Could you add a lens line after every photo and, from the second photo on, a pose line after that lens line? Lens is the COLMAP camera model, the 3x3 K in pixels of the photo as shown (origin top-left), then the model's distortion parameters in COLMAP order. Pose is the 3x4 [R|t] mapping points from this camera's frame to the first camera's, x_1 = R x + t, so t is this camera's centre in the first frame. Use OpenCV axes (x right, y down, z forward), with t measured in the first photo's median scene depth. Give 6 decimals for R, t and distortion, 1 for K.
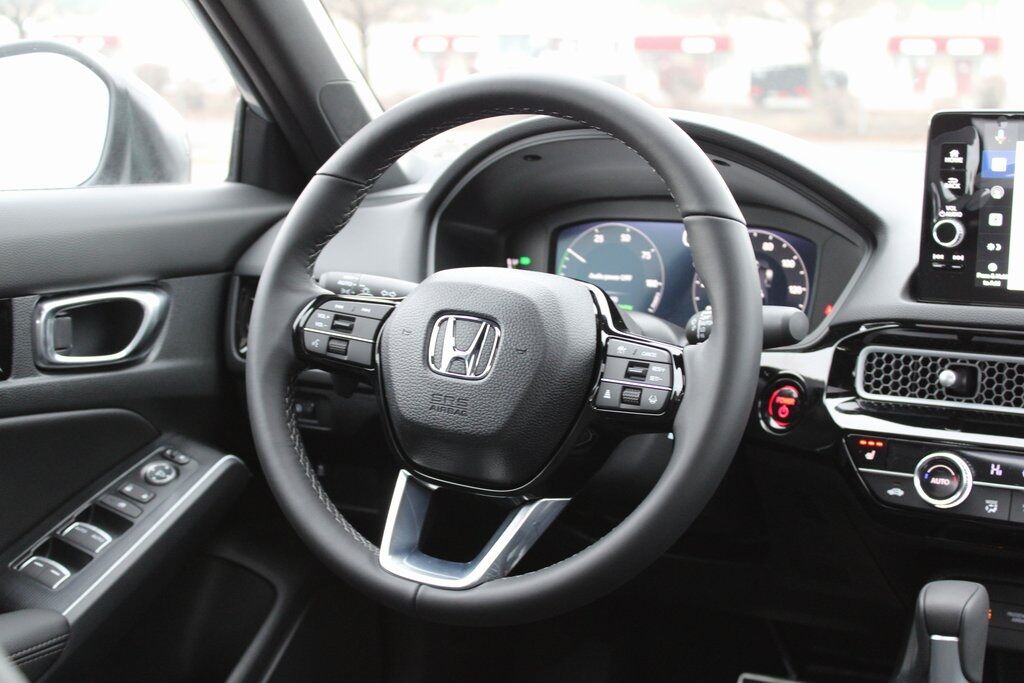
lens RADIAL K [[1555.7, 0, 515.9], [0, 1555.7, 345.4], [0, 0, 1]] dist [-0.039511, 0.000000]
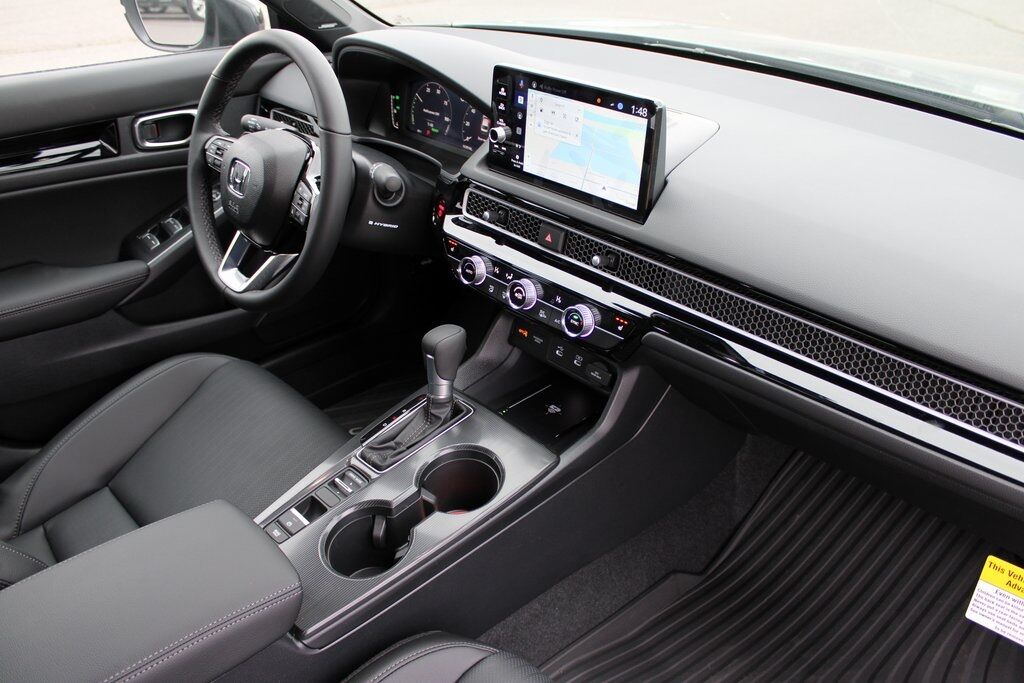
lens RADIAL K [[862.8, 0, 509.5], [0, 862.8, 335.4], [0, 0, 1]] dist [-0.108500, 0.023484]
pose [[0.946444, 0.162763, -0.278842, 0.602695], [-0.054726, 0.932011, 0.358274, -0.210969], [0.318198, -0.323826, 0.891003, 0.051047]]
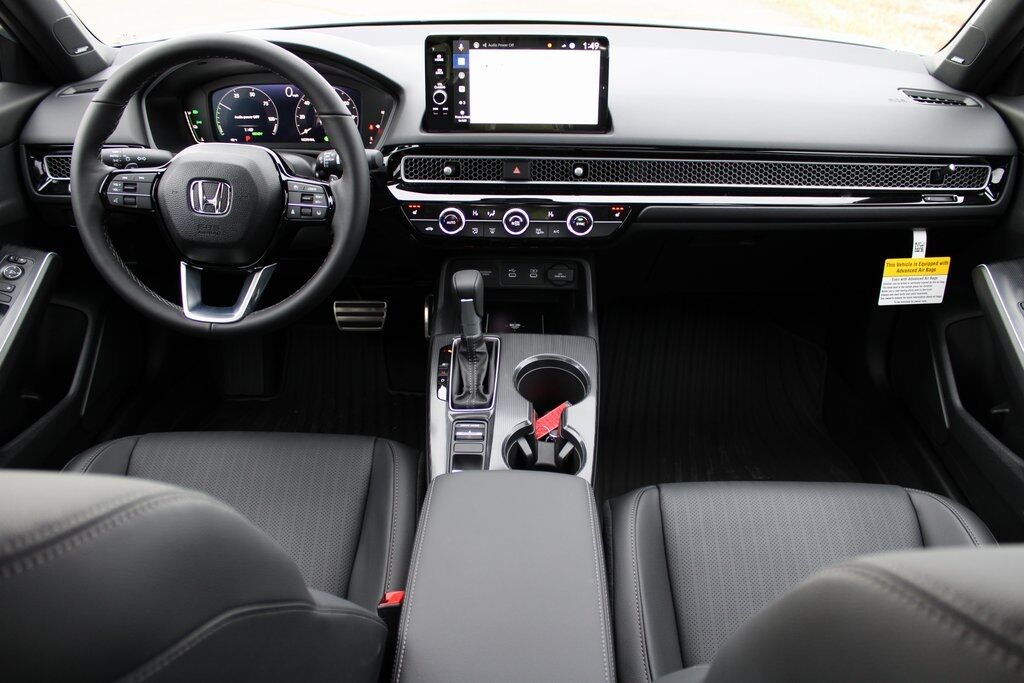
lens RADIAL K [[862.8, 0, 520.0], [0, 862.8, 334.8], [0, 0, 1]] dist [-0.108500, 0.023484]
pose [[0.889091, -0.213583, 0.404845, -0.140430], [0.069122, 0.936968, 0.342511, -0.155550], [-0.452481, -0.276539, 0.847813, -0.065457]]
